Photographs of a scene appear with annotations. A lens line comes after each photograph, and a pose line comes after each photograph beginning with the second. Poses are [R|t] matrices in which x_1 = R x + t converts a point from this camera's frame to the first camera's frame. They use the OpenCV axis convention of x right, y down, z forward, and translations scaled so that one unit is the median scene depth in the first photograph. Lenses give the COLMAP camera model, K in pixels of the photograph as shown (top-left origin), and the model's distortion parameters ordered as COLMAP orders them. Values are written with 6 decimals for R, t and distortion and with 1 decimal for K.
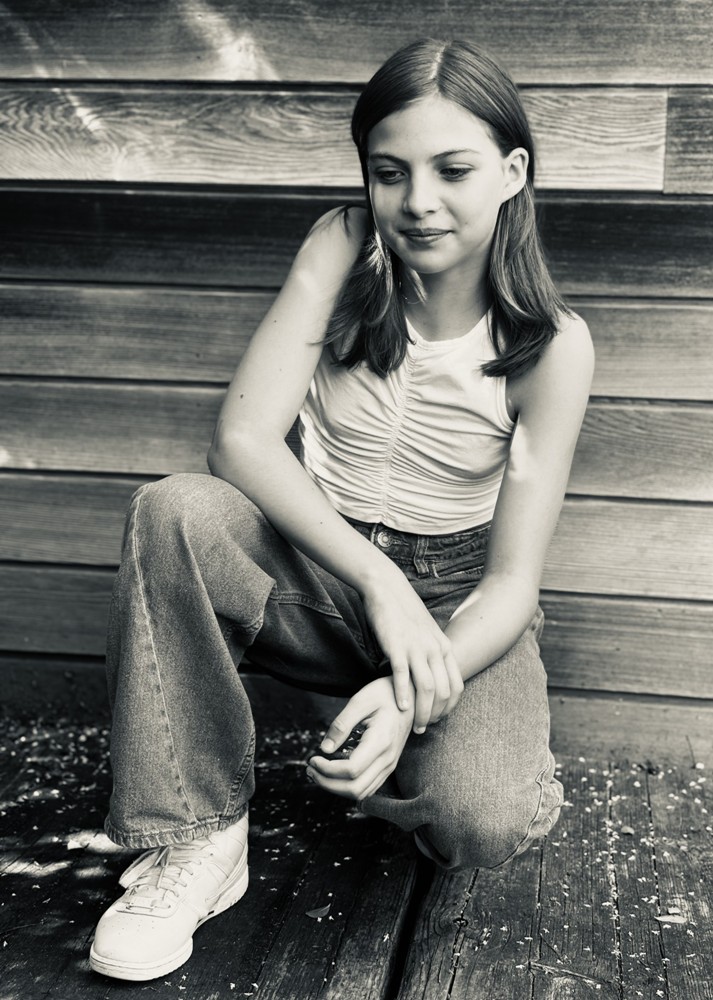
lens RADIAL K [[1629.8, 0, 425.4], [0, 1629.8, 478.2], [0, 0, 1]] dist [0.078360, 0.000000]
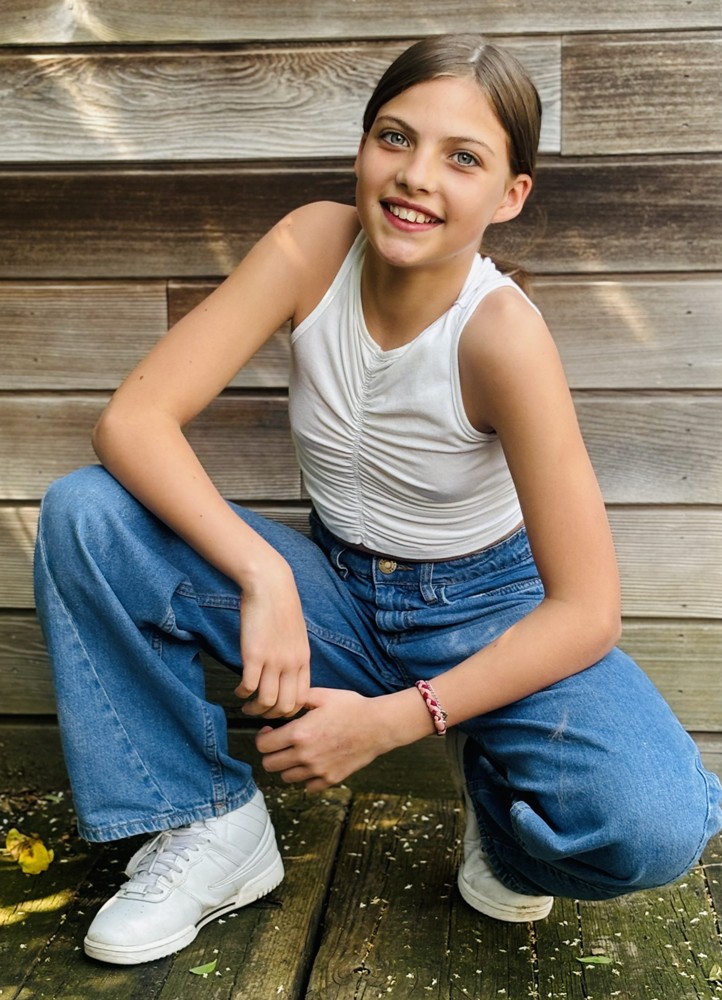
lens RADIAL K [[2069.0, 0, 365.2], [0, 2069.0, 498.0], [0, 0, 1]] dist [0.066053, 0.000000]
pose [[0.998789, -0.039659, 0.029130, 0.000172], [0.039903, 0.999173, -0.007838, 0.014534], [-0.028795, 0.008991, 0.999545, -0.109029]]
